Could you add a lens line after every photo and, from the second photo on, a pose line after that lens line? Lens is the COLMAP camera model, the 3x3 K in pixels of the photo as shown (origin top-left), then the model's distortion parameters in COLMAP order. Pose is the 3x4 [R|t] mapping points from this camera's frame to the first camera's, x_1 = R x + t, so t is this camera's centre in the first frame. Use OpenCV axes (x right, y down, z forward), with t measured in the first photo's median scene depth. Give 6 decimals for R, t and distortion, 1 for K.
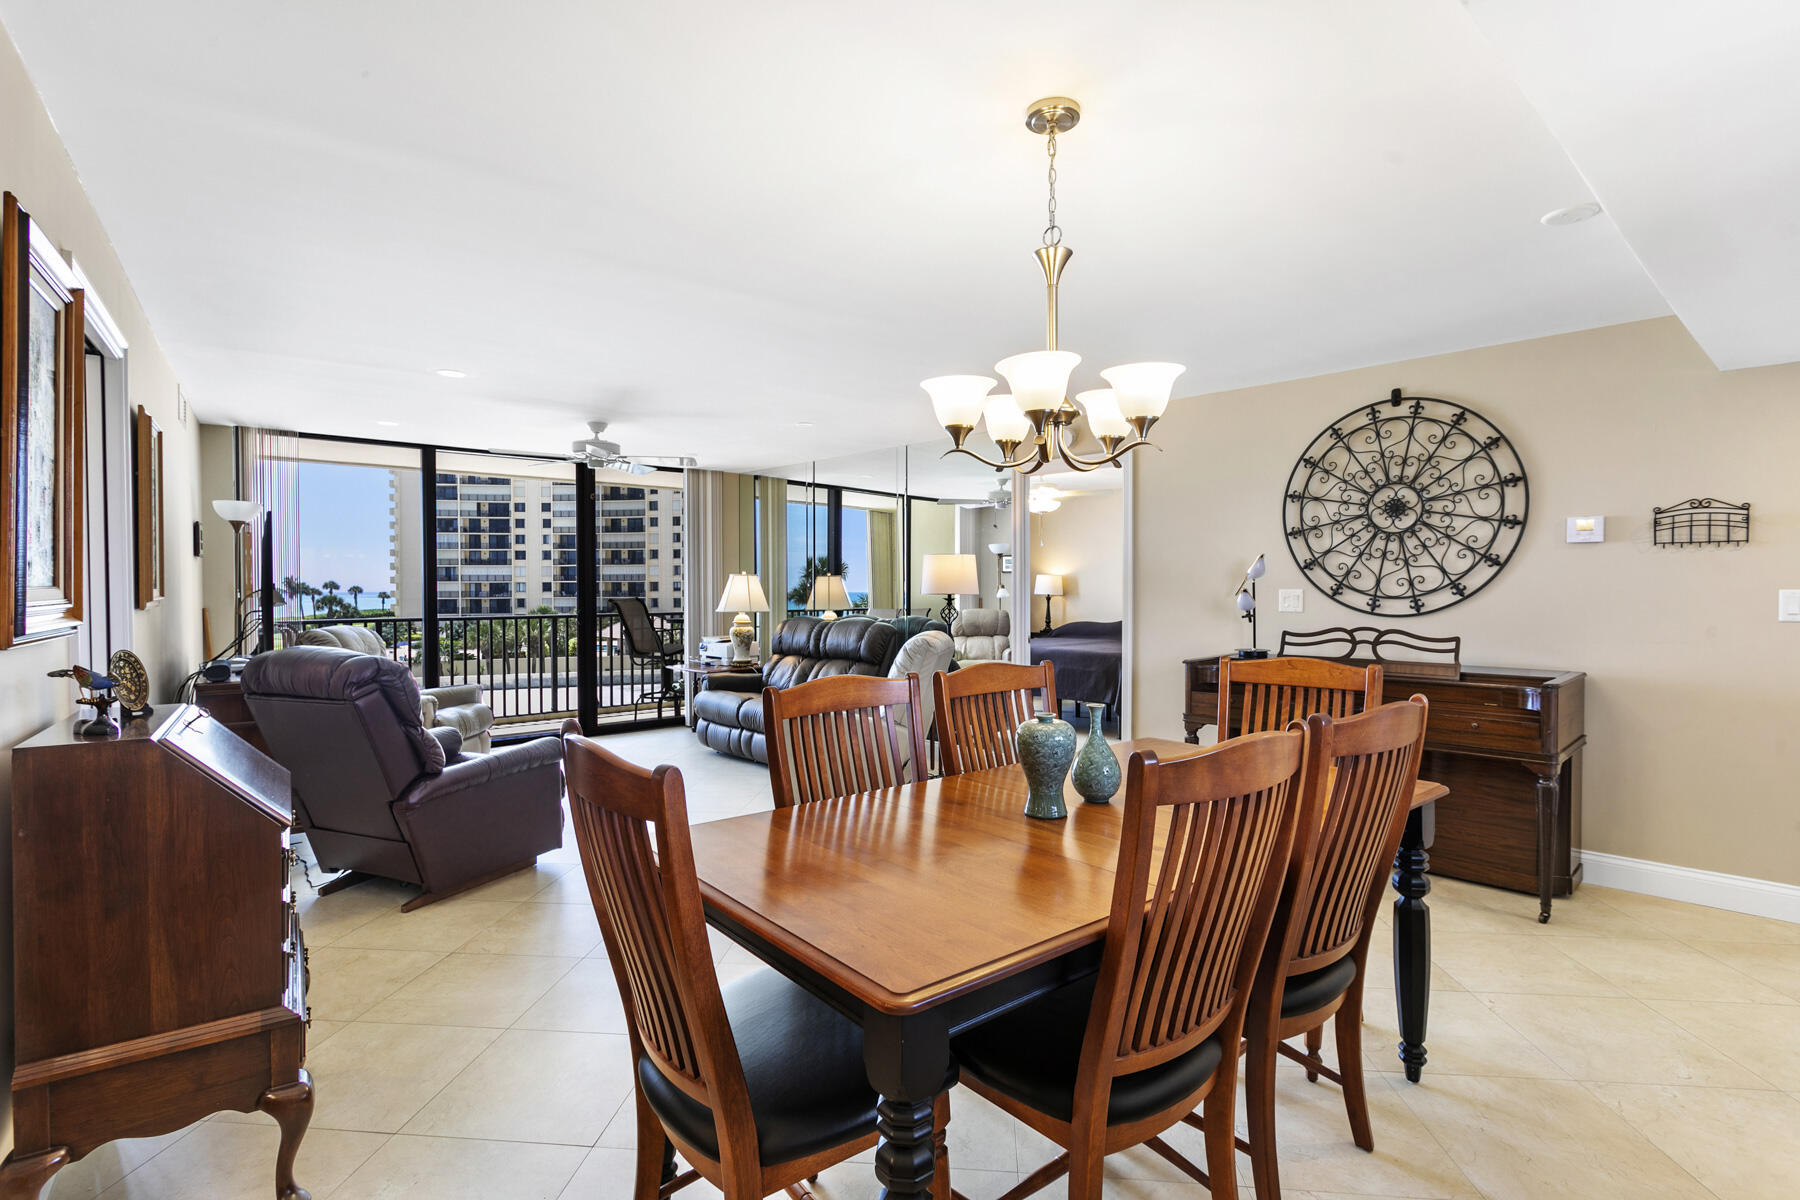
lens RADIAL K [[861.4, 0, 892.2], [0, 861.4, 607.8], [0, 0, 1]] dist [0.003697, 0.000223]
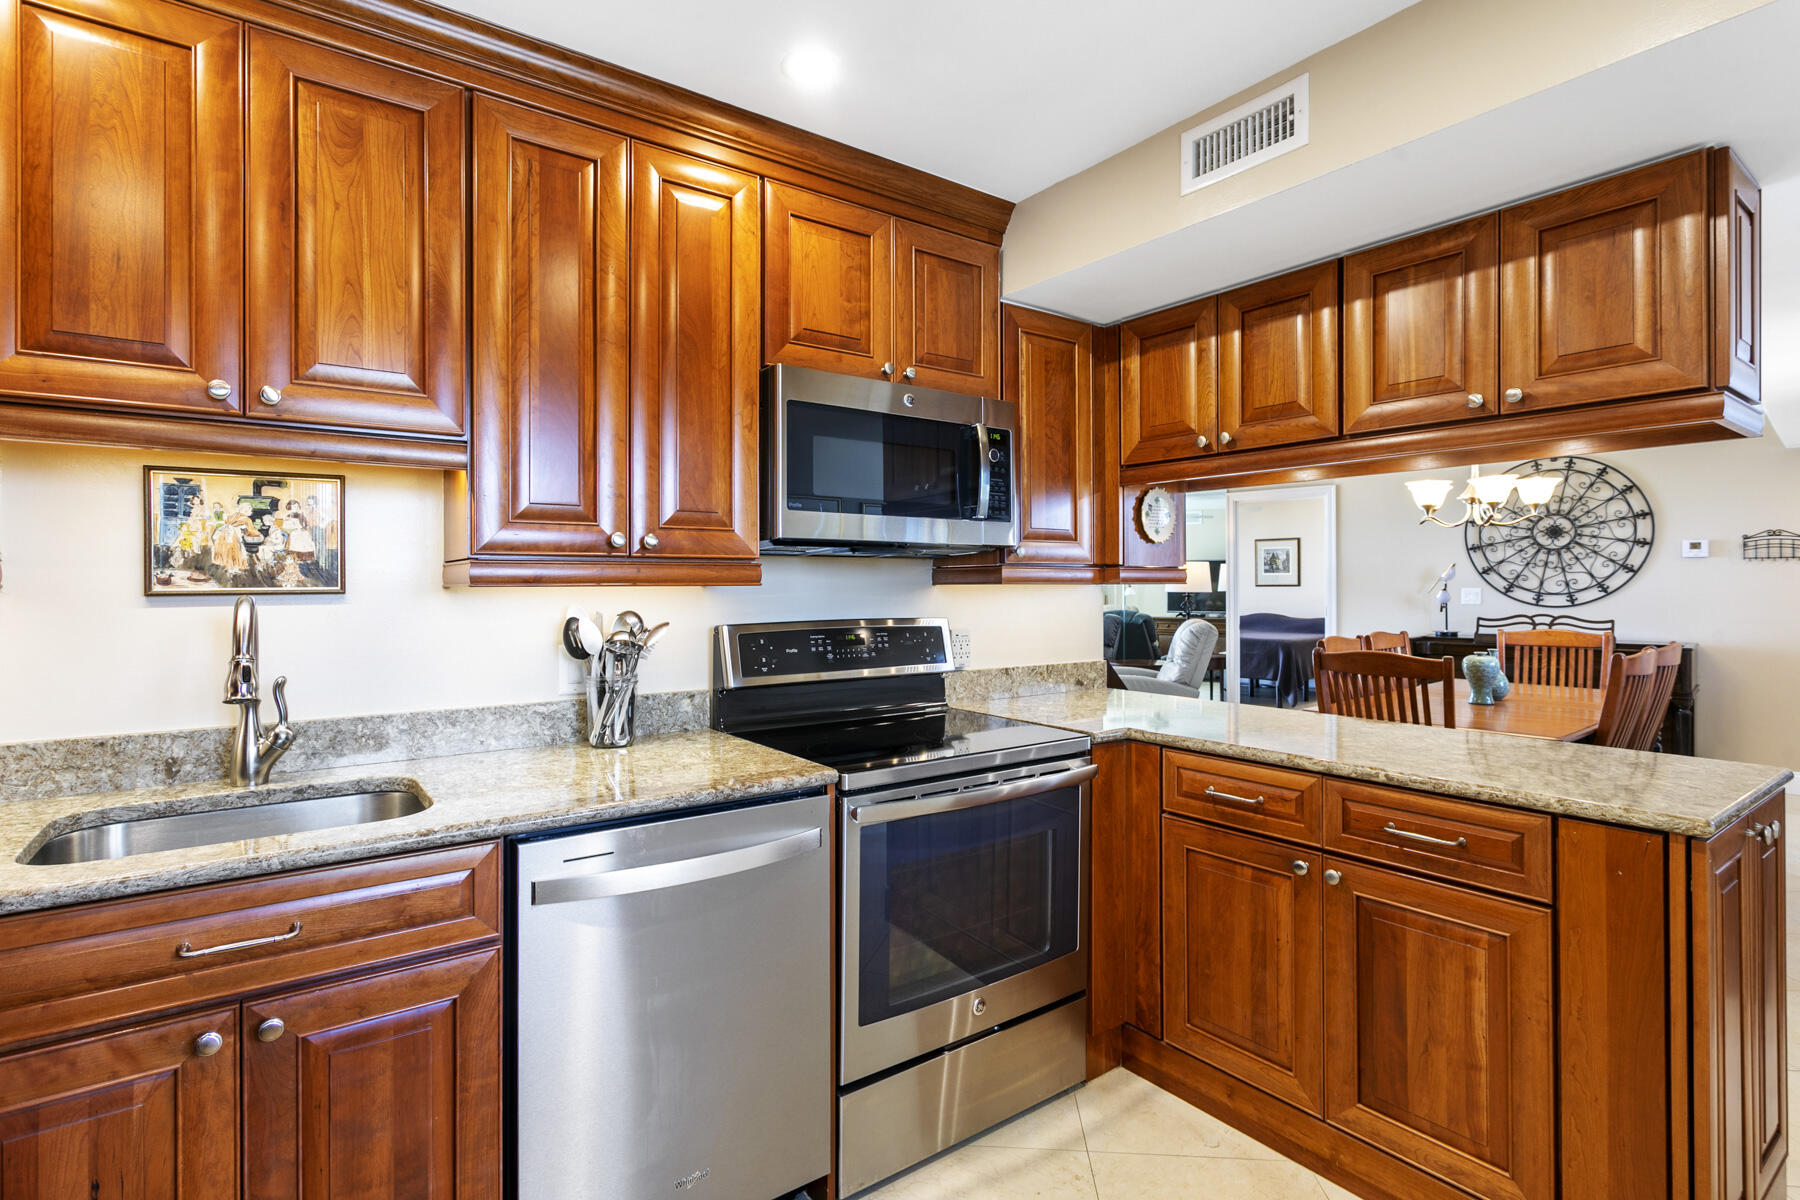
lens RADIAL K [[869.6, 0, 883.9], [0, 869.6, 591.2], [0, 0, 1]] dist [-0.001283, -0.000040]
pose [[0.999949, -0.001867, 0.009909, -0.547100], [0.002043, 0.999841, -0.017735, 0.006845], [-0.009875, 0.017755, 0.999794, -0.435478]]
